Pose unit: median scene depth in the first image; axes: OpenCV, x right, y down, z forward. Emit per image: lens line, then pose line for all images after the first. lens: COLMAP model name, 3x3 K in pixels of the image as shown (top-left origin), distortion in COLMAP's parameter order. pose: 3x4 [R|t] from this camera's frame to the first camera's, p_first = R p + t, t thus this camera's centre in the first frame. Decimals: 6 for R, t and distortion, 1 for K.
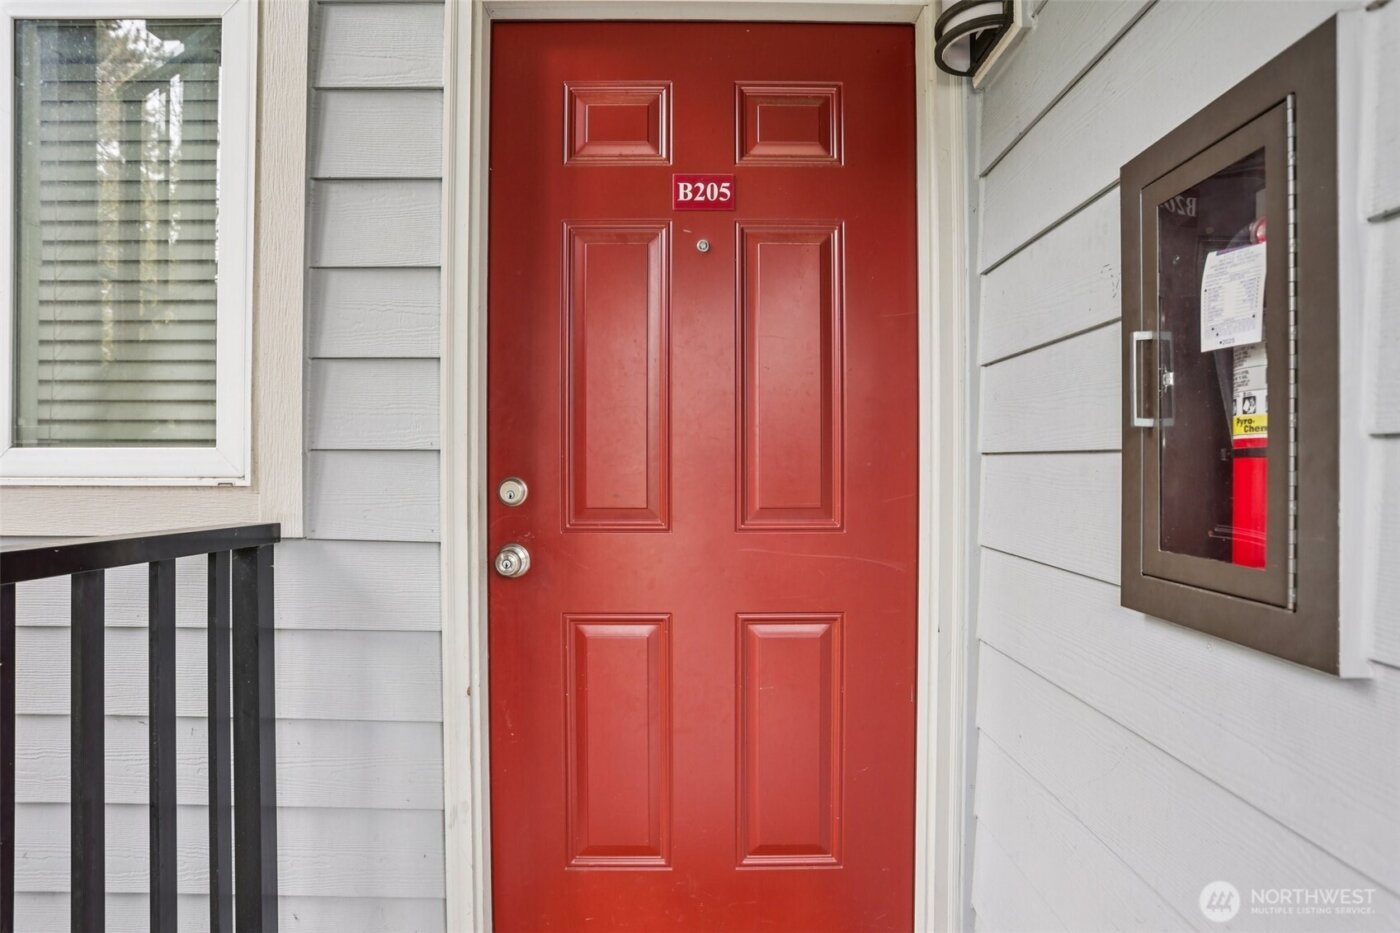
lens RADIAL K [[803.7, 0, 700.0], [0, 803.7, 466.5], [0, 0, 1]] dist [-0.049246, 0.000469]
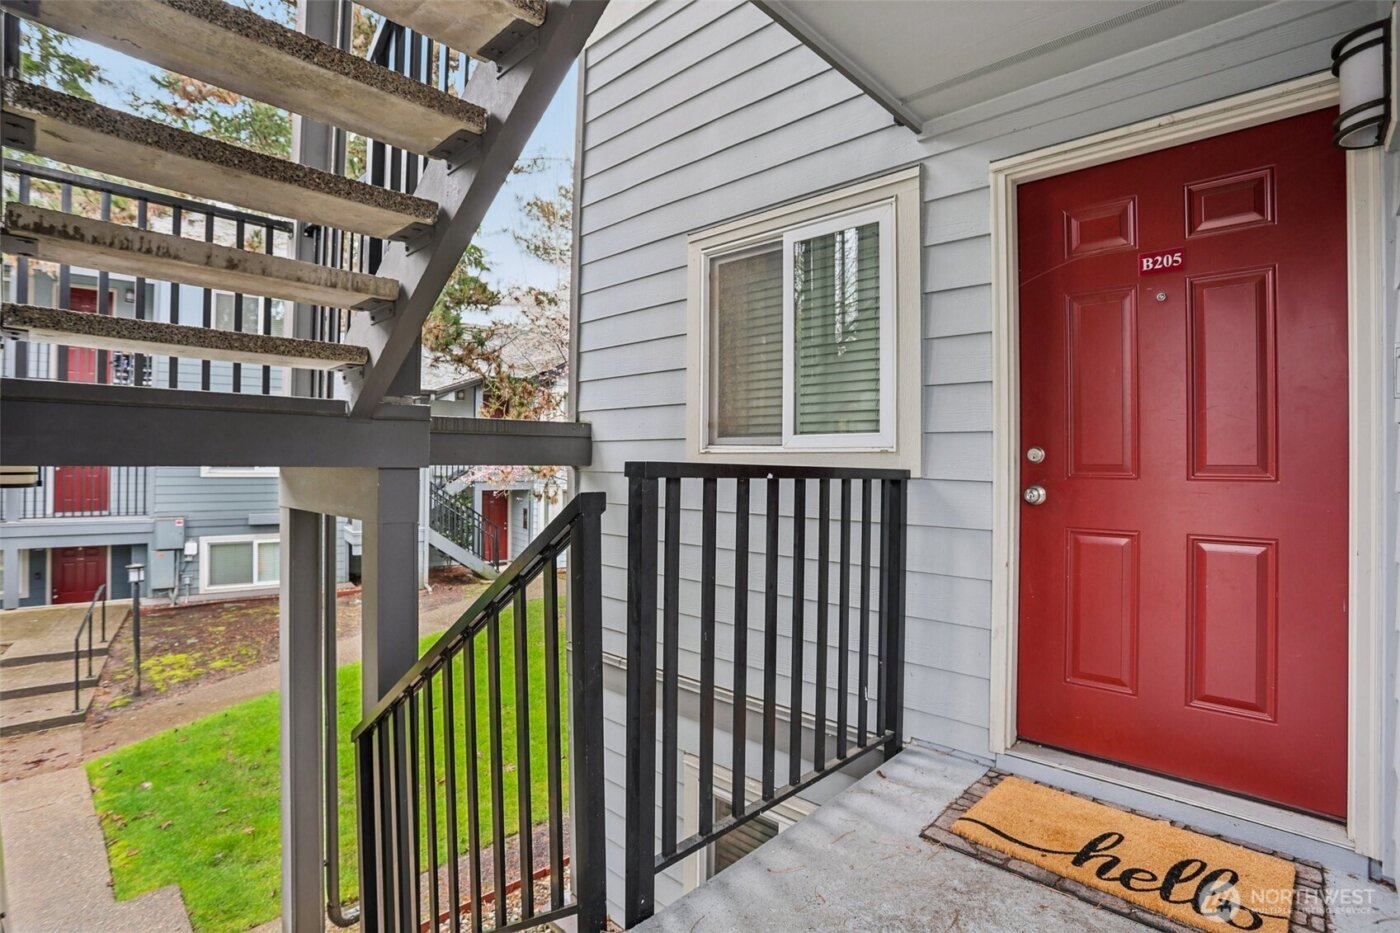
lens RADIAL K [[683.8, 0, 702.3], [0, 683.8, 457.6], [0, 0, 1]] dist [-0.082521, 0.035416]
pose [[0.733596, -0.001925, -0.679583, 0.229680], [-0.002297, 0.999983, -0.005312, 0.047516], [0.679582, 0.005458, 0.733579, -0.567470]]
